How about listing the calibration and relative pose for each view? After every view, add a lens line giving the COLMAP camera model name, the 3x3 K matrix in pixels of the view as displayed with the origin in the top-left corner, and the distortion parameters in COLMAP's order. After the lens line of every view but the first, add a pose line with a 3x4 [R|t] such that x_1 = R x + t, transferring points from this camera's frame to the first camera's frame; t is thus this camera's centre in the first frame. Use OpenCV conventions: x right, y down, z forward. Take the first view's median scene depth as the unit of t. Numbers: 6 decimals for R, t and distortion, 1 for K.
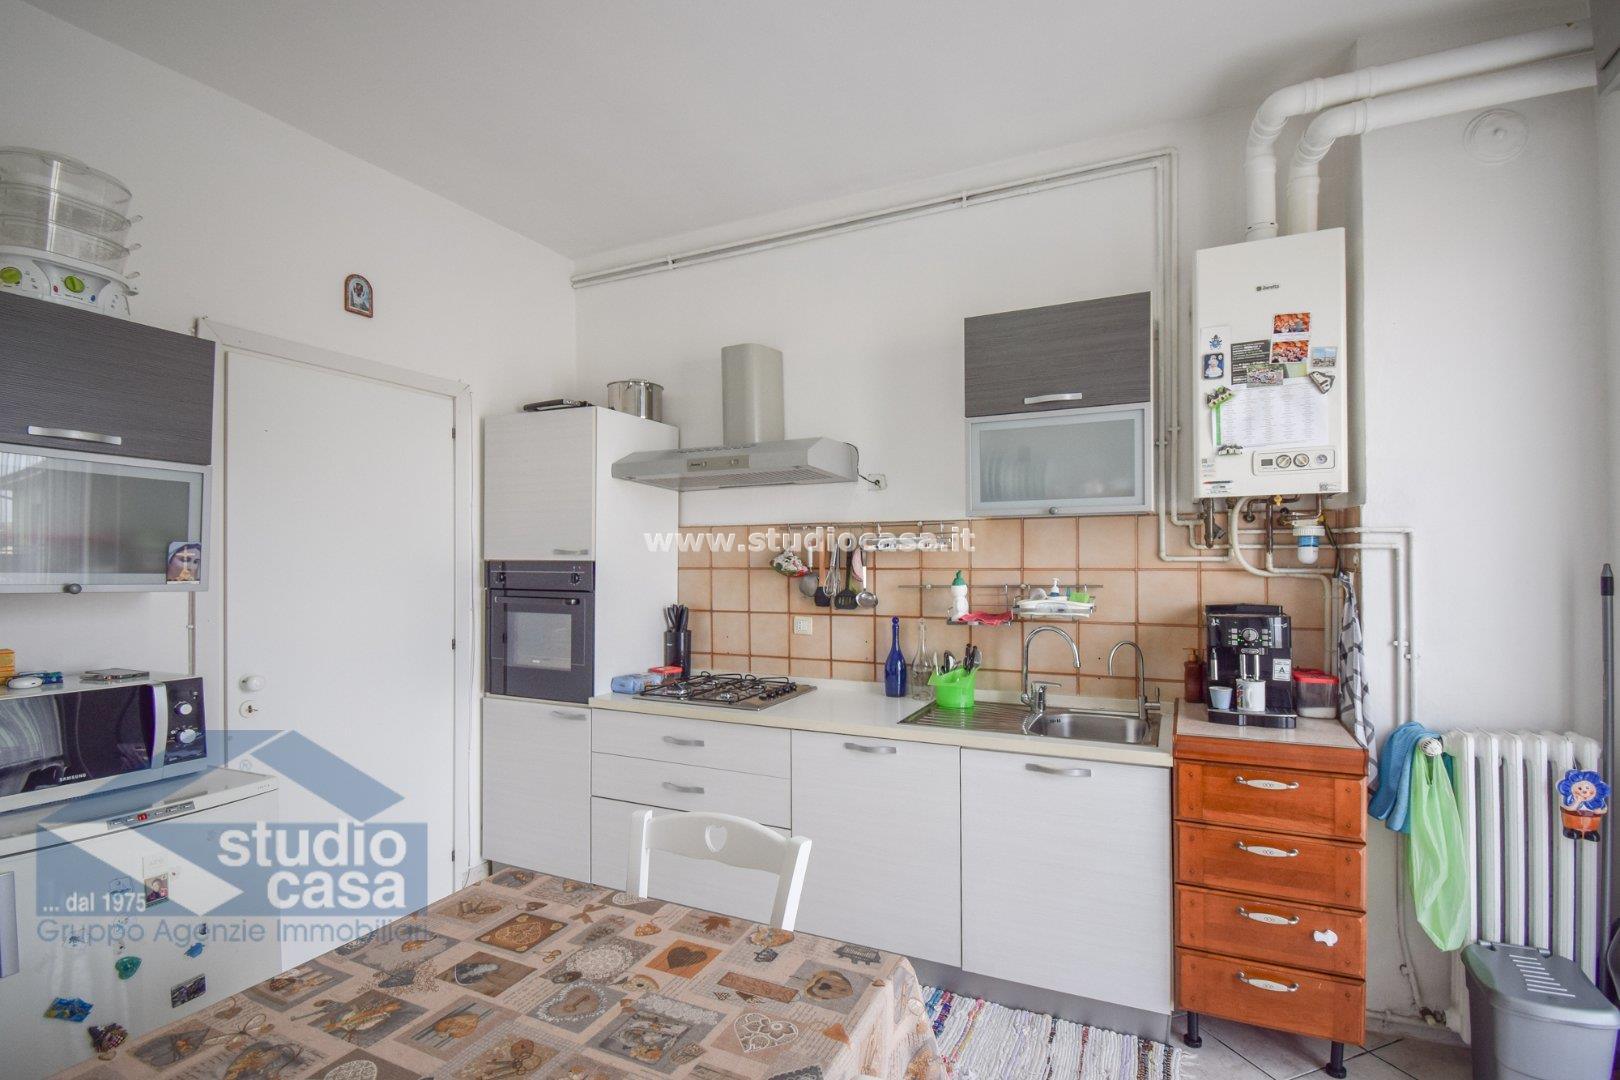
lens RADIAL K [[735.1, 0, 840.4], [0, 735.1, 555.3], [0, 0, 1]] dist [0.015785, -0.023021]
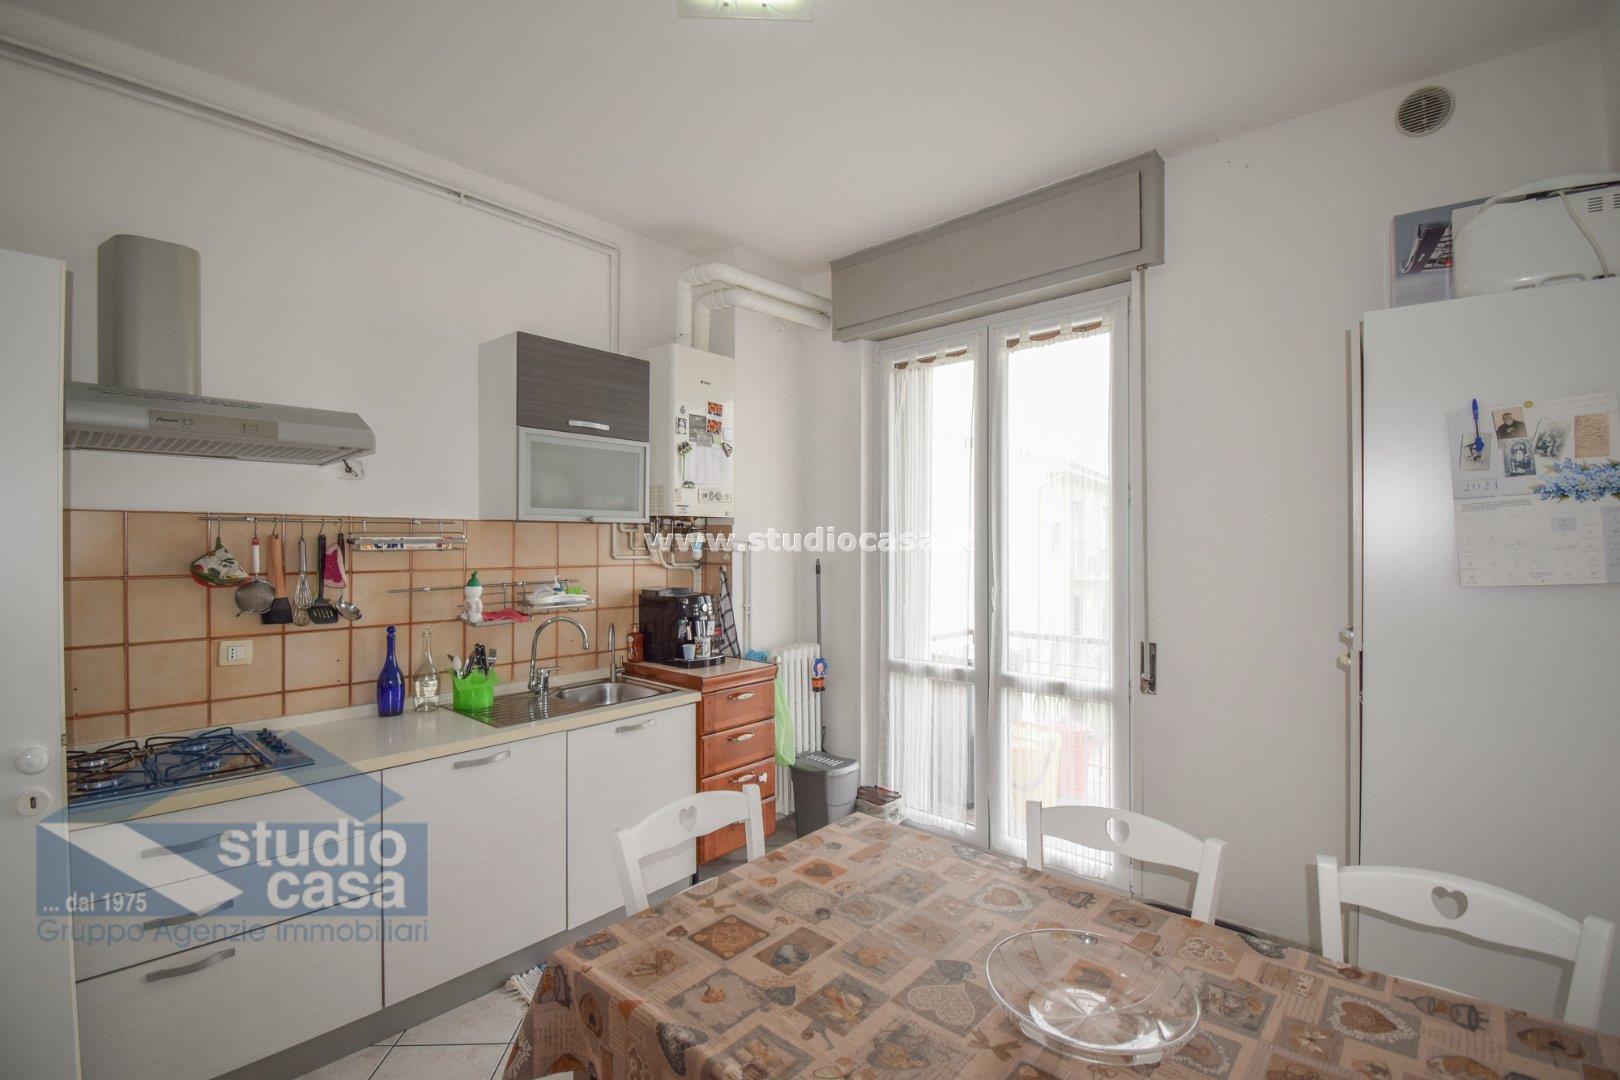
lens RADIAL K [[710.3, 0, 810.0], [0, 710.3, 540.0], [0, 0, 1]] dist [0.015620, -0.017975]
pose [[0.299569, 0.010973, 0.954012, -0.787198], [-0.007851, 0.999928, -0.009036, -0.020957], [-0.954042, -0.004783, 0.299634, 0.345532]]
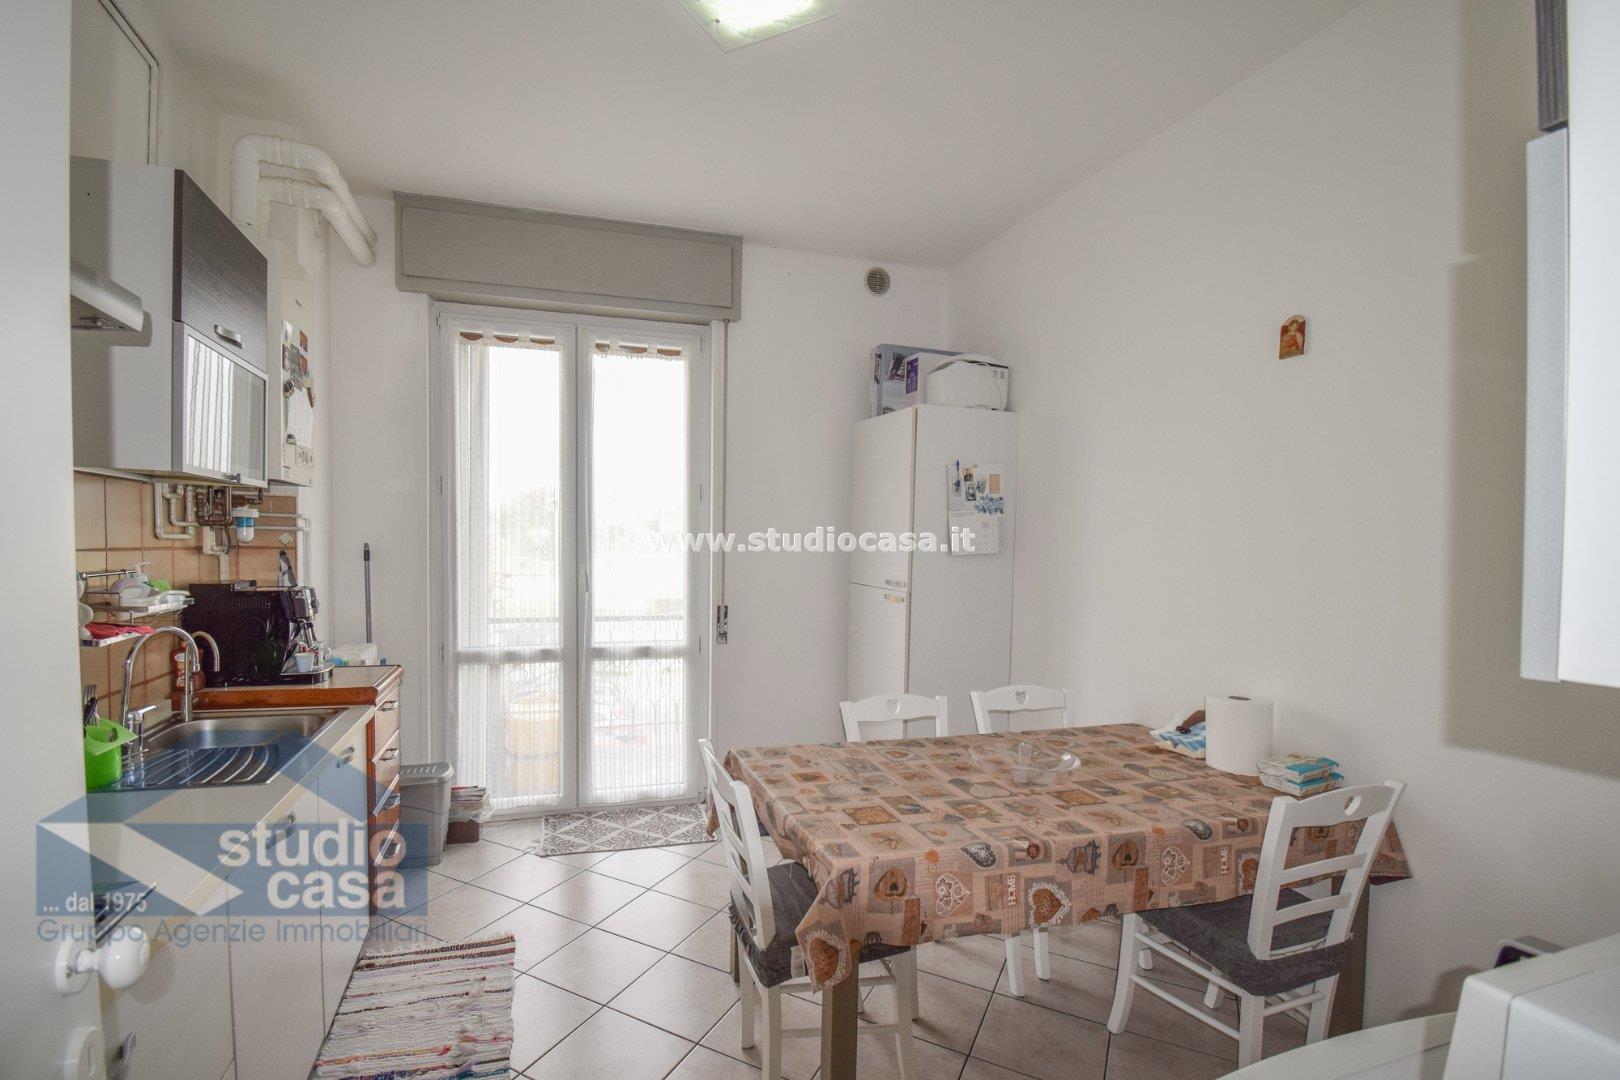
lens RADIAL K [[725.0, 0, 750.9], [0, 725.0, 561.4], [0, 0, 1]] dist [0.022250, -0.014608]
pose [[-0.626872, -0.025913, 0.778691, -0.778924], [-0.017225, 0.999663, 0.019400, 0.006644], [-0.778932, -0.001251, -0.627107, 1.179612]]
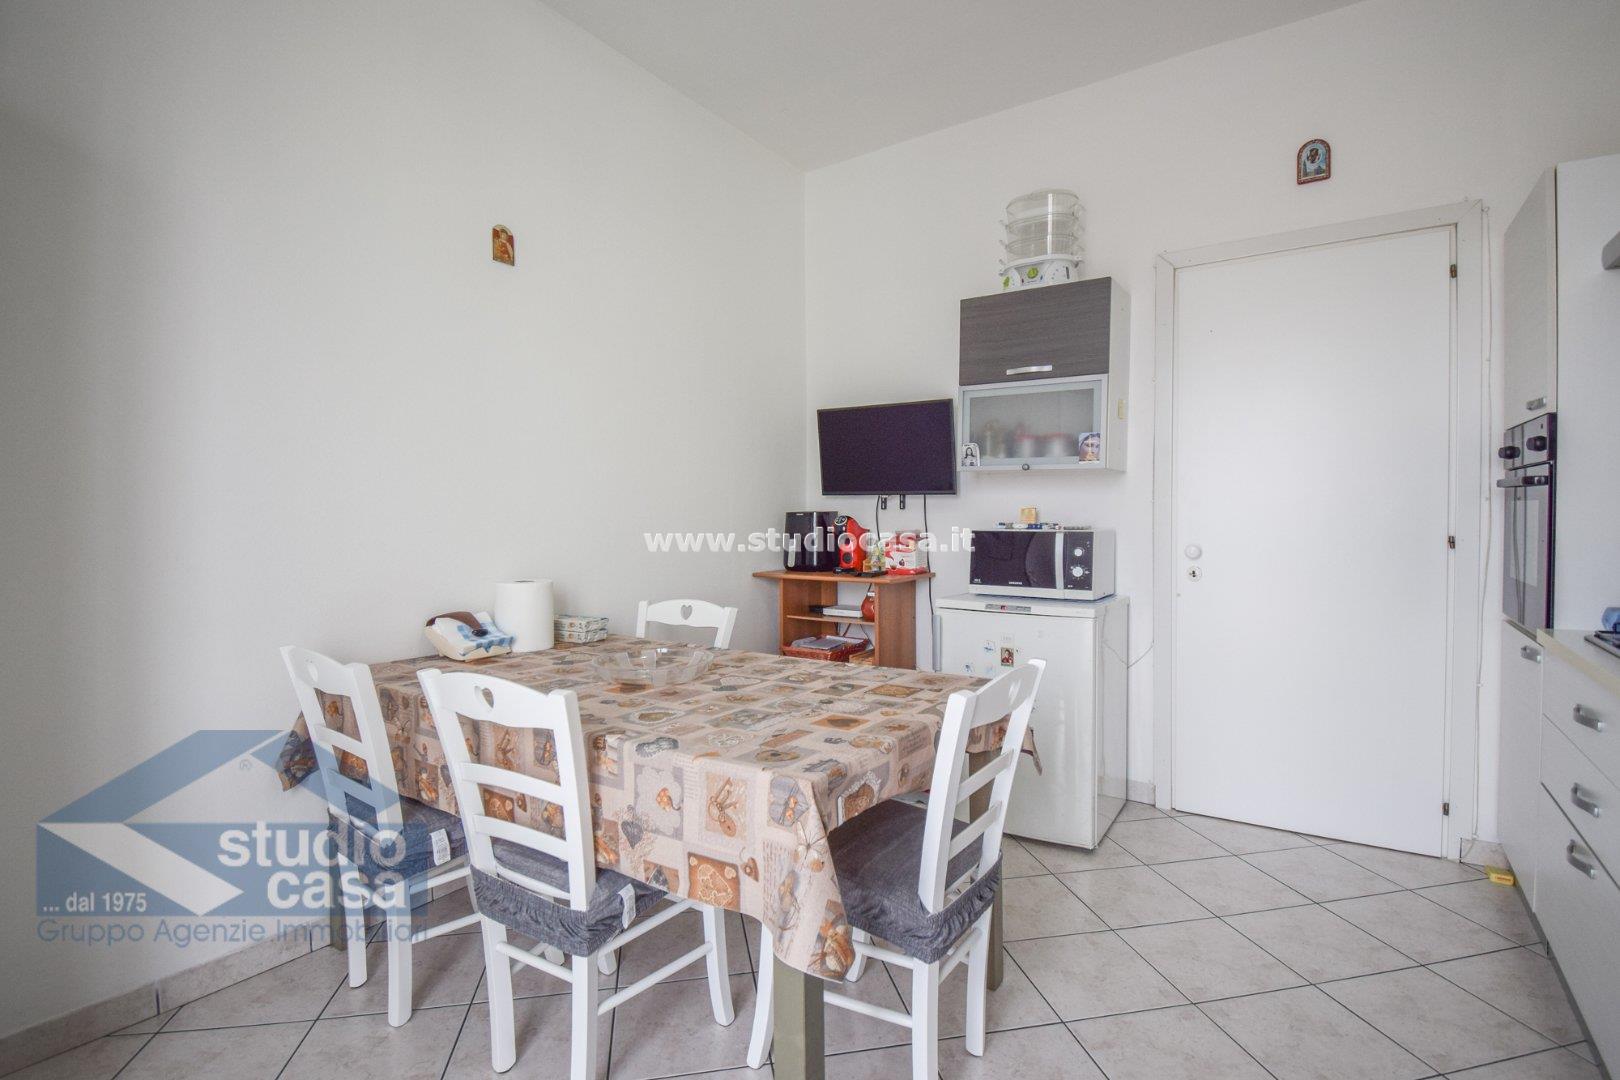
lens RADIAL K [[808.9, 0, 810.0], [0, 808.9, 540.0], [0, 0, 1]] dist [0.021305, -0.033245]
pose [[-0.178723, 0.027351, -0.983519, 0.590973], [0.012895, 0.999593, 0.025455, 0.117101], [0.983815, -0.008133, -0.179003, 0.646219]]
